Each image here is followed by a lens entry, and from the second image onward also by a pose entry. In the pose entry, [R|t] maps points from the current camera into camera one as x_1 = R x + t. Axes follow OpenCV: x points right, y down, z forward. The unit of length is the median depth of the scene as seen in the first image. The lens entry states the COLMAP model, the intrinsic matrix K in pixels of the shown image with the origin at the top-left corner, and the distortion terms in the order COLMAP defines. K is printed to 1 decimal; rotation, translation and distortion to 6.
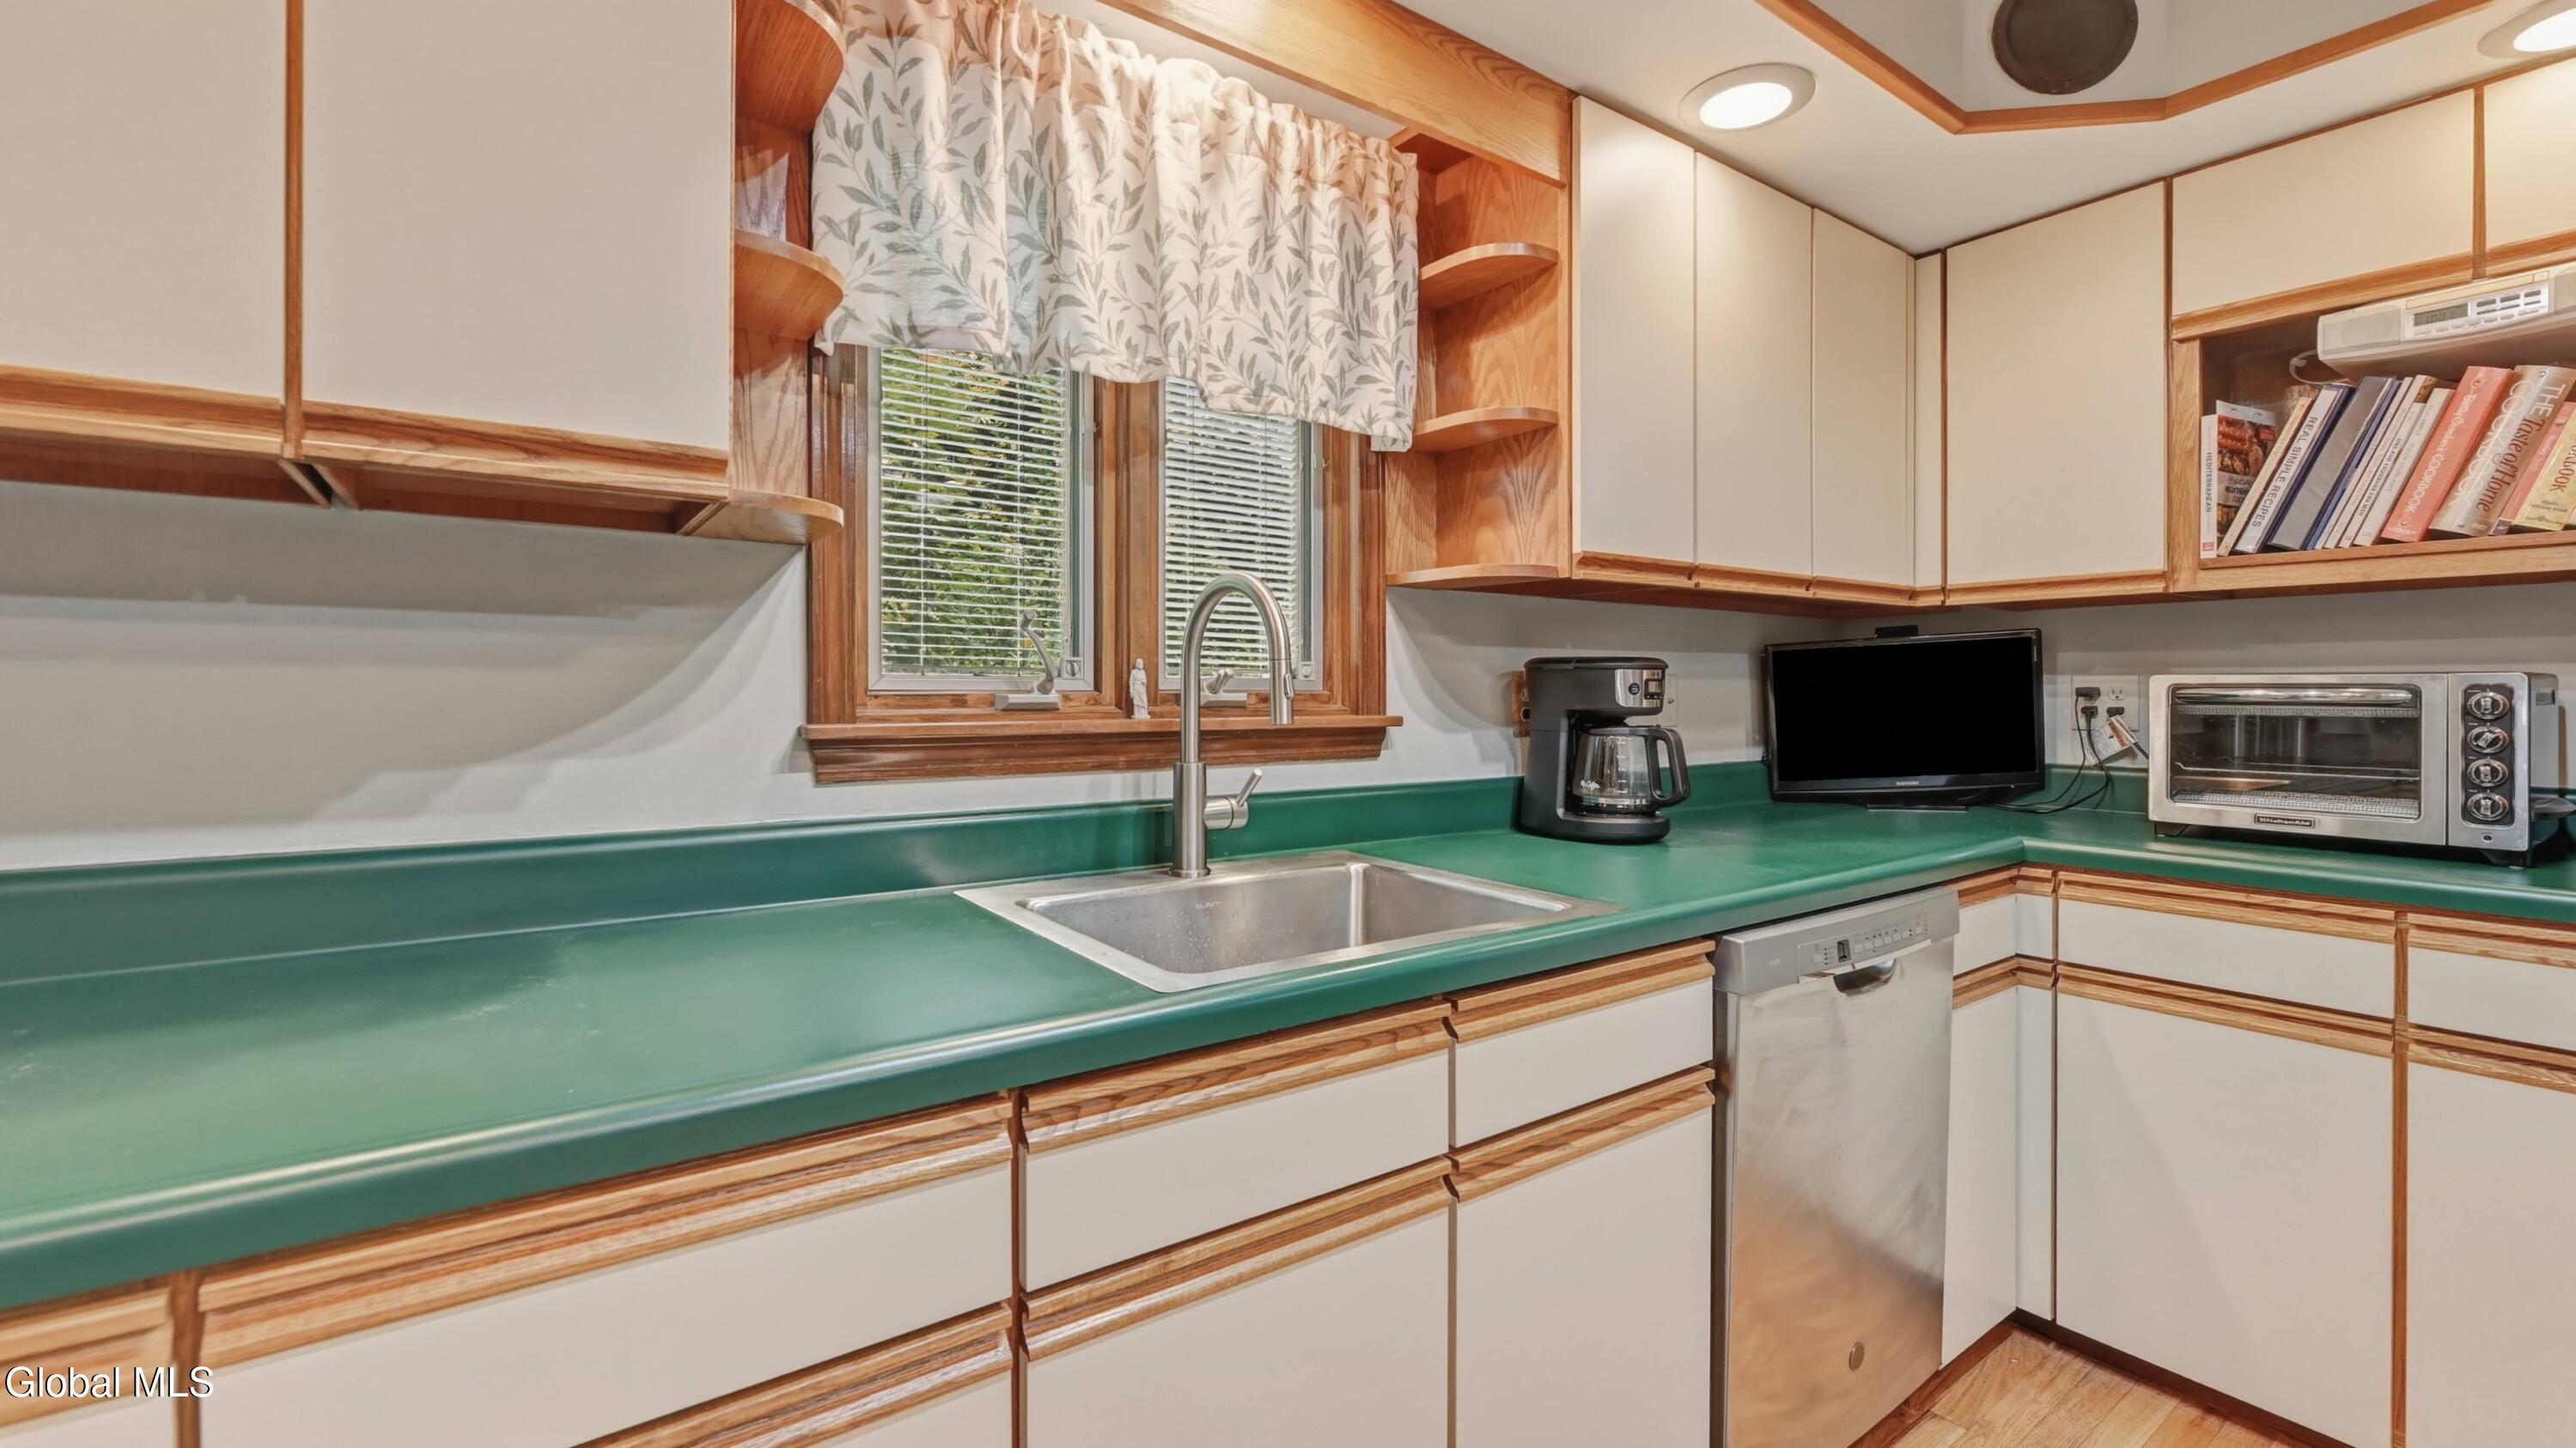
lens RADIAL K [[1070.1, 0, 1275.6], [0, 1070.1, 690.7], [0, 0, 1]] dist [-0.002413, -0.000095]
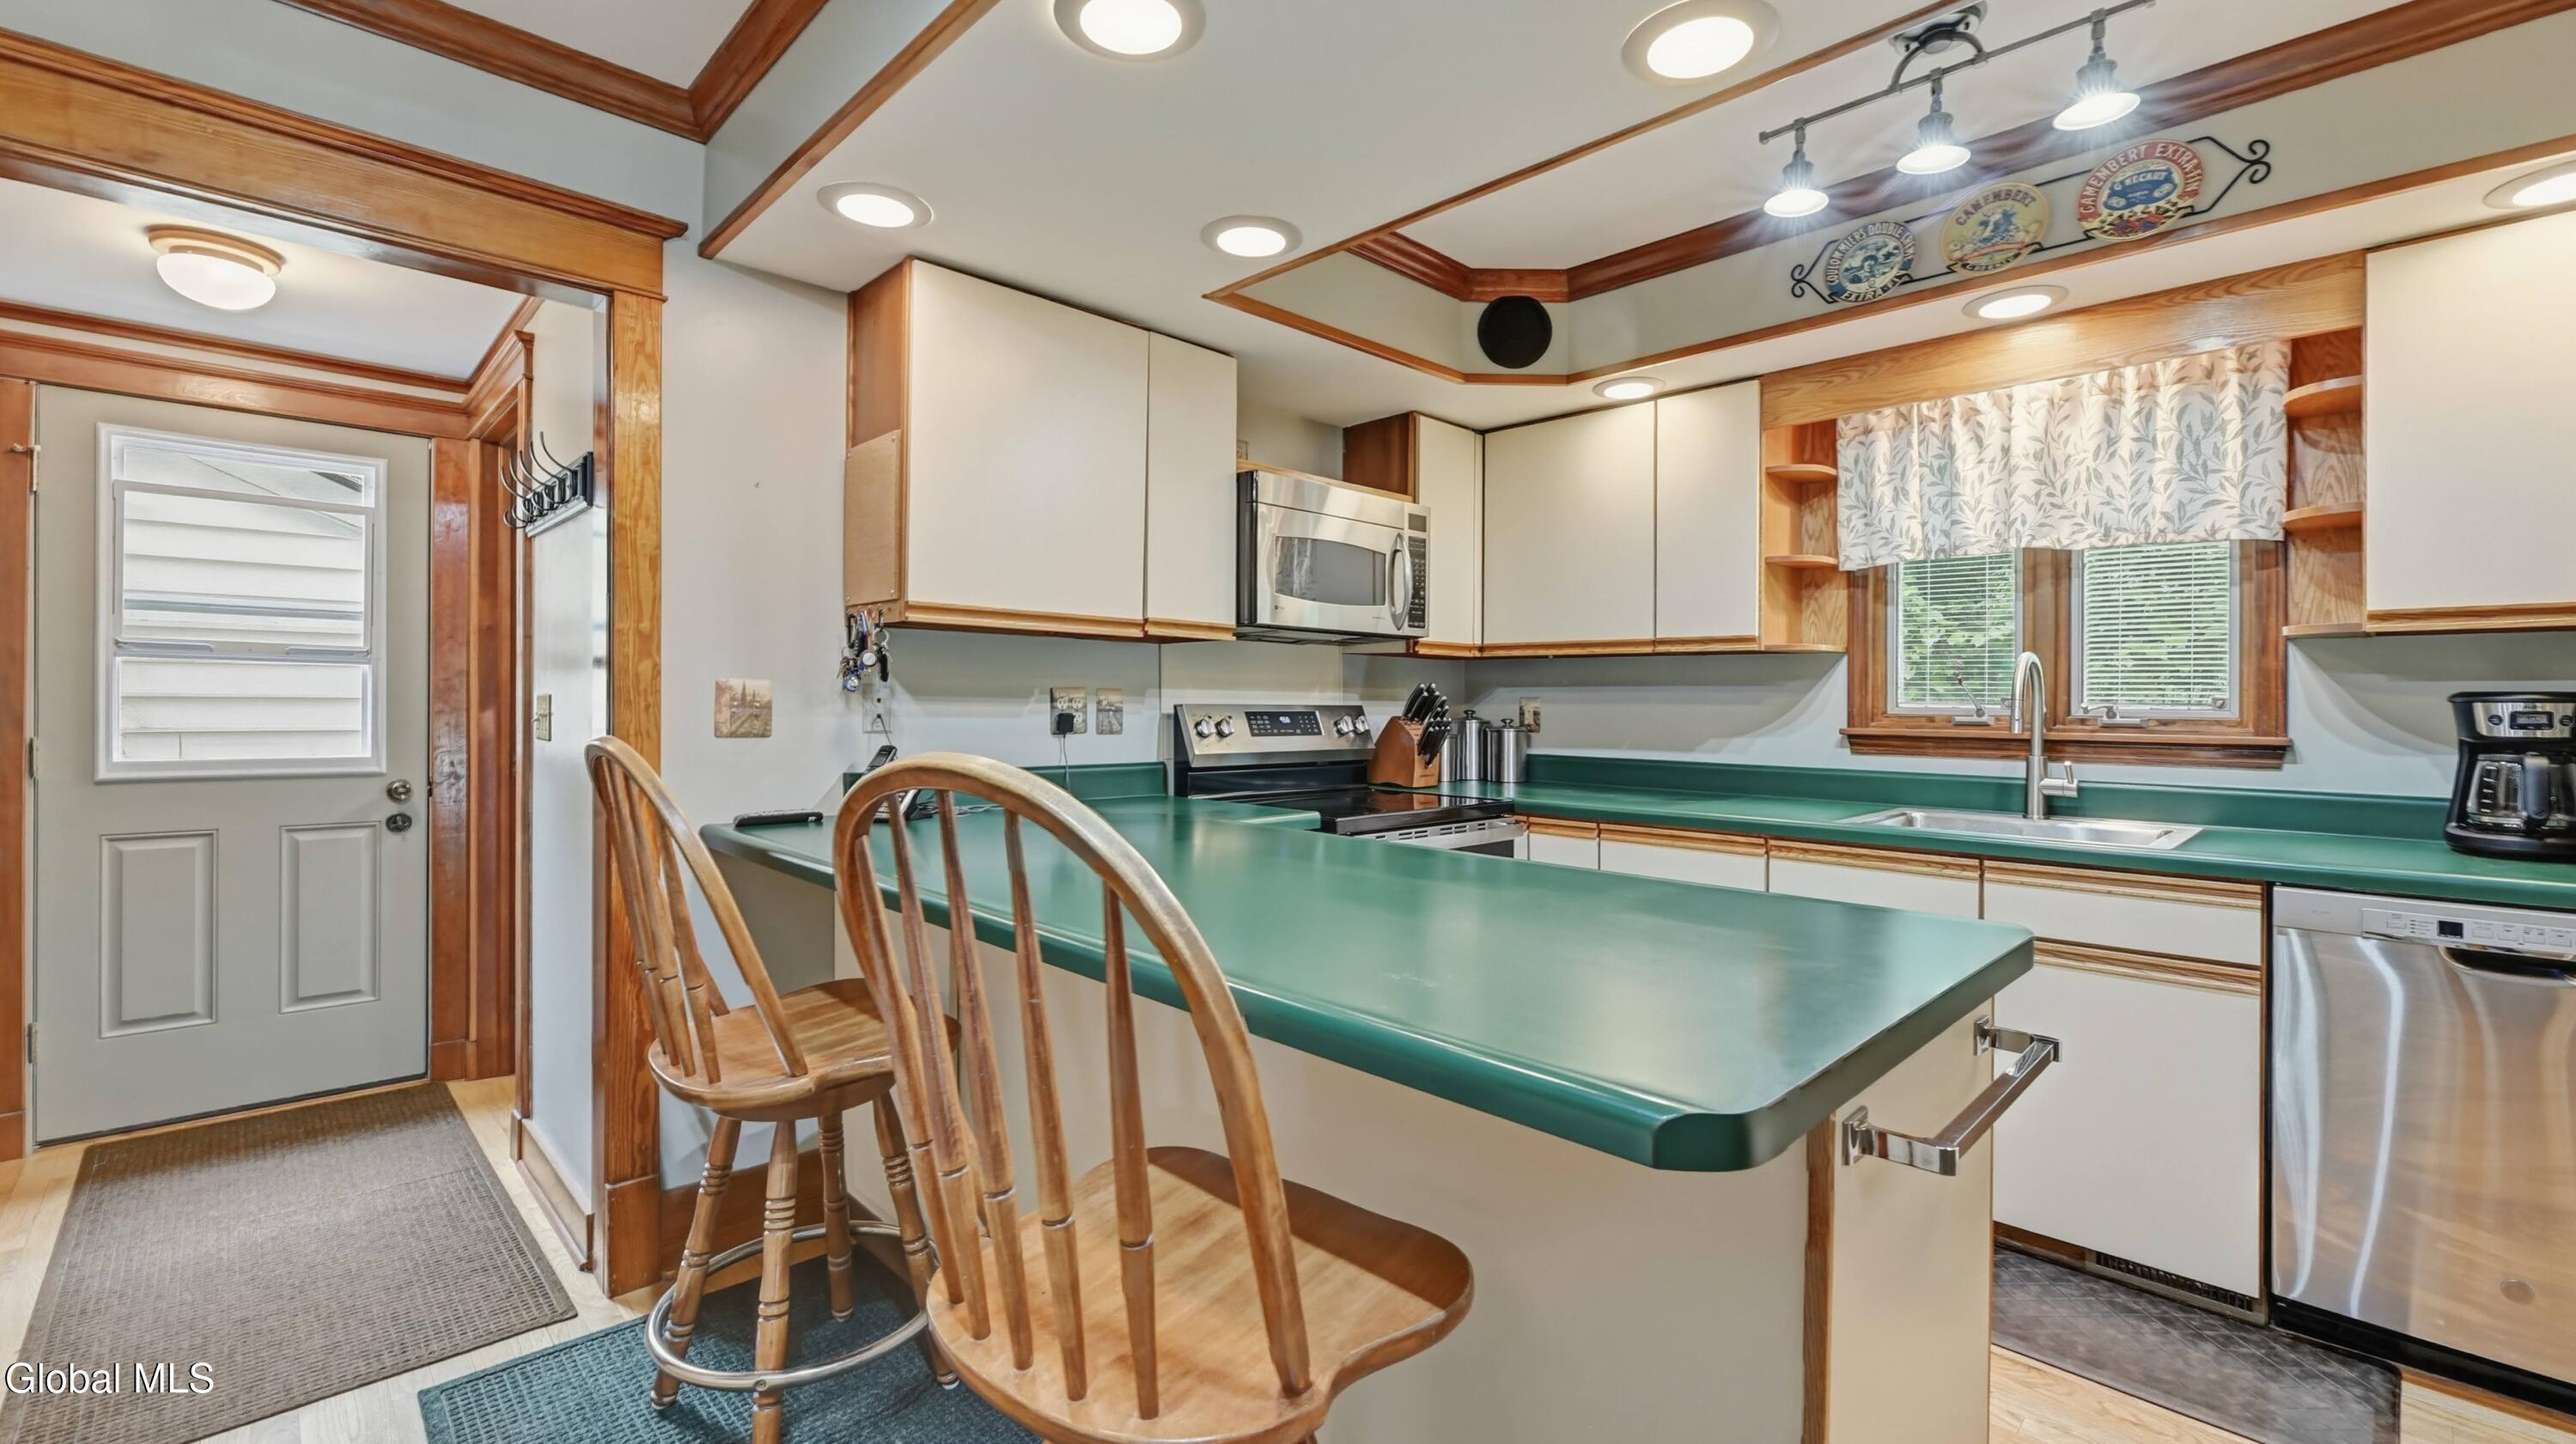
lens RADIAL K [[1070.6, 0, 1279.1], [0, 1070.6, 703.3], [0, 0, 1]] dist [-0.002553, -0.000605]
pose [[0.157080, -0.000171, -0.987586, 1.352268], [-0.009423, 0.999954, -0.001672, -0.005893], [0.987541, 0.009568, 0.157071, -0.486358]]
